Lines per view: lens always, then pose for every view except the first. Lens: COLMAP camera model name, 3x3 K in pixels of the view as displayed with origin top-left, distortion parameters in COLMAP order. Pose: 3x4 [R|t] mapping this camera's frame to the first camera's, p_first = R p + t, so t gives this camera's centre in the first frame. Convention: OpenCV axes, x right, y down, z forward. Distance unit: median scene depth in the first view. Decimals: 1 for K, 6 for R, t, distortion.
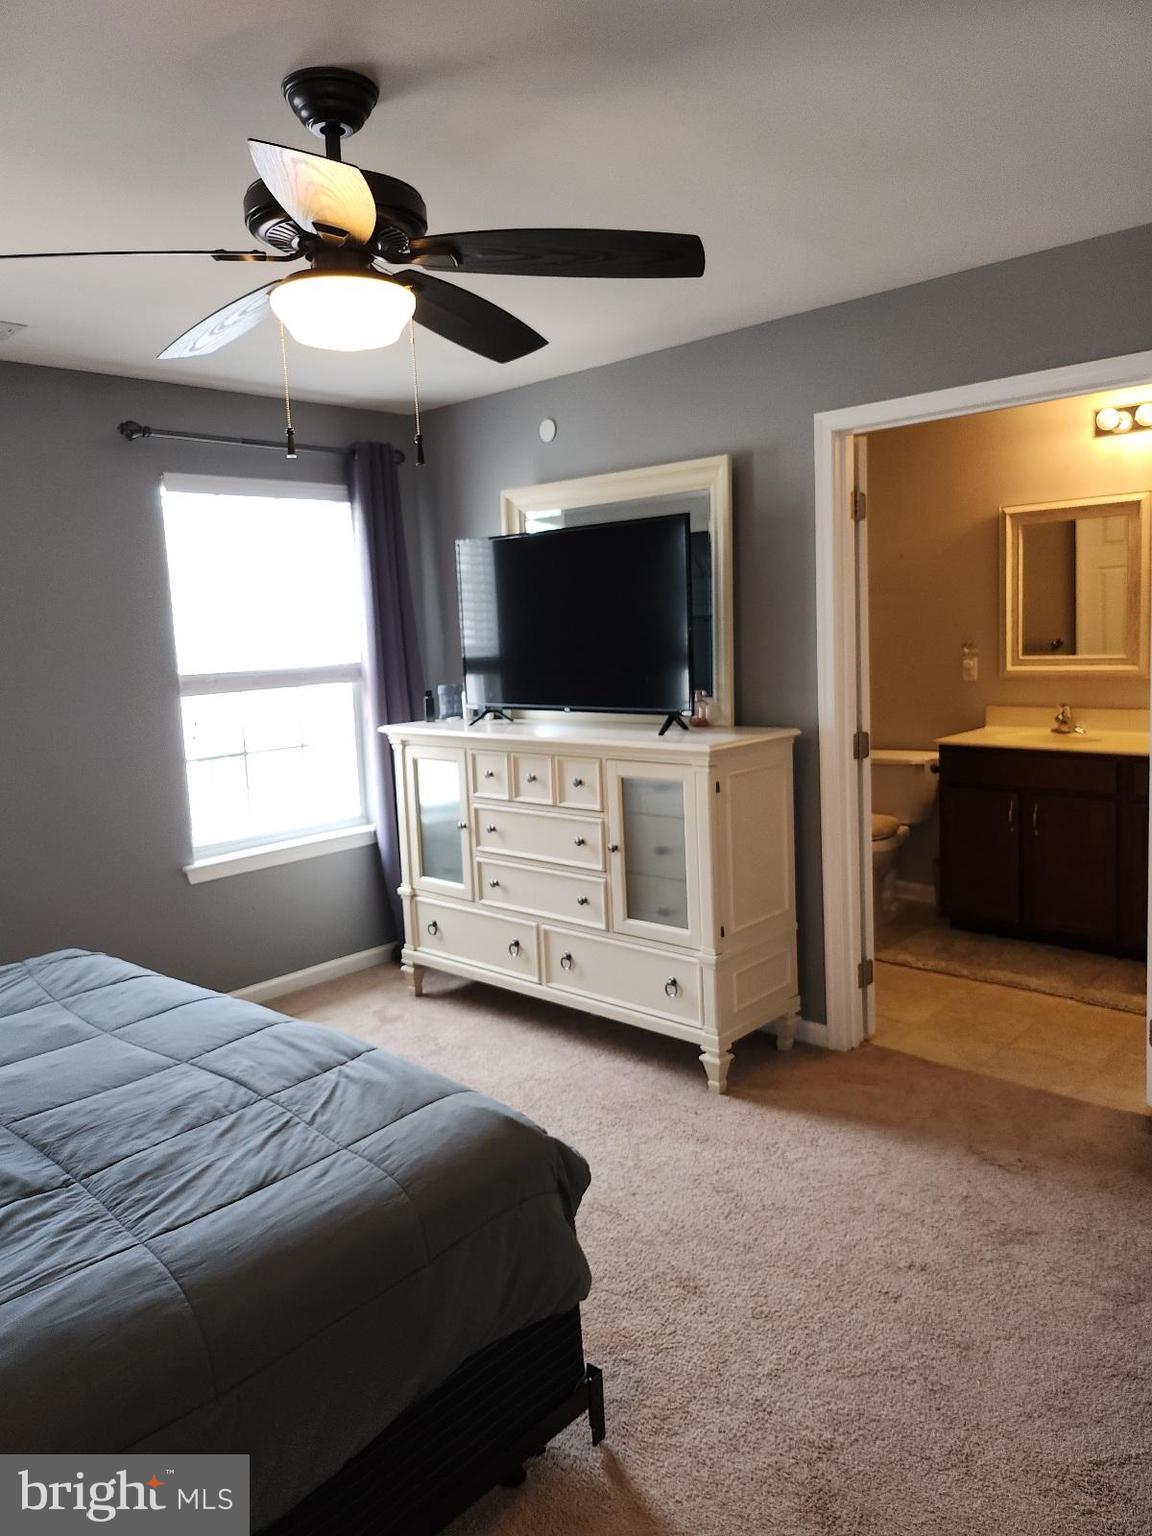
lens RADIAL K [[1092.4, 0, 568.9], [0, 1092.4, 733.1], [0, 0, 1]] dist [0.043159, -0.049435]
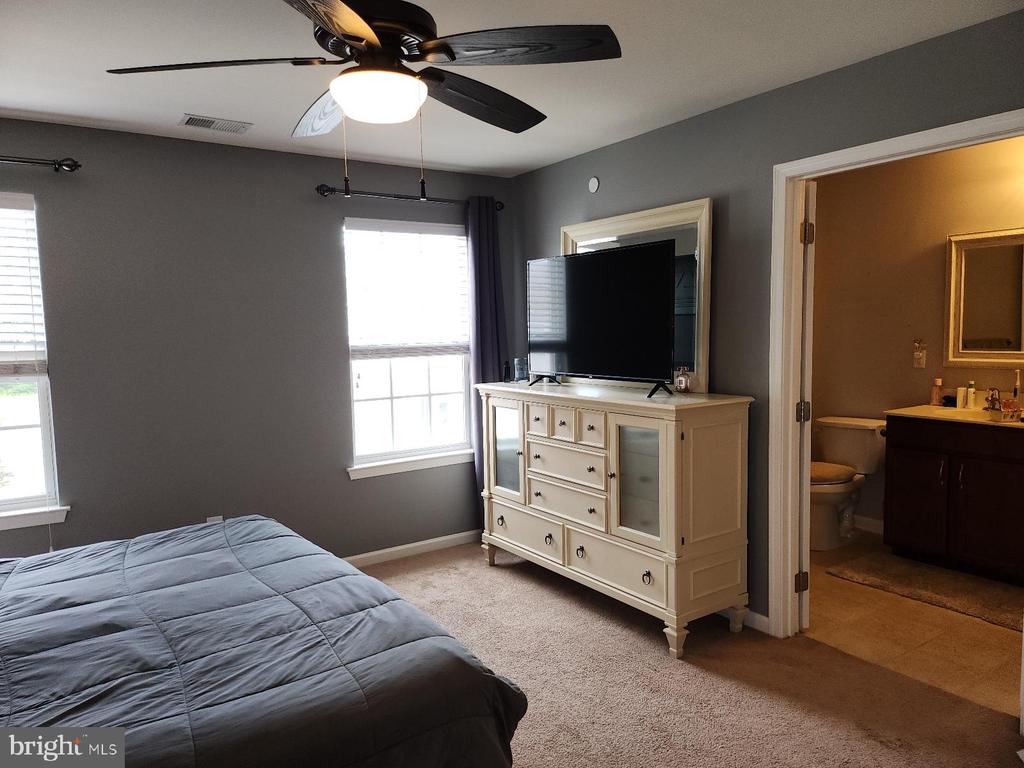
lens RADIAL K [[716.2, 0, 505.7], [0, 716.2, 388.5], [0, 0, 1]] dist [0.071761, -0.079341]
pose [[0.973964, 0.041458, -0.222881, 0.104497], [-0.043332, 0.999055, -0.003523, 0.001861], [0.222524, 0.013089, 0.974839, 0.052678]]
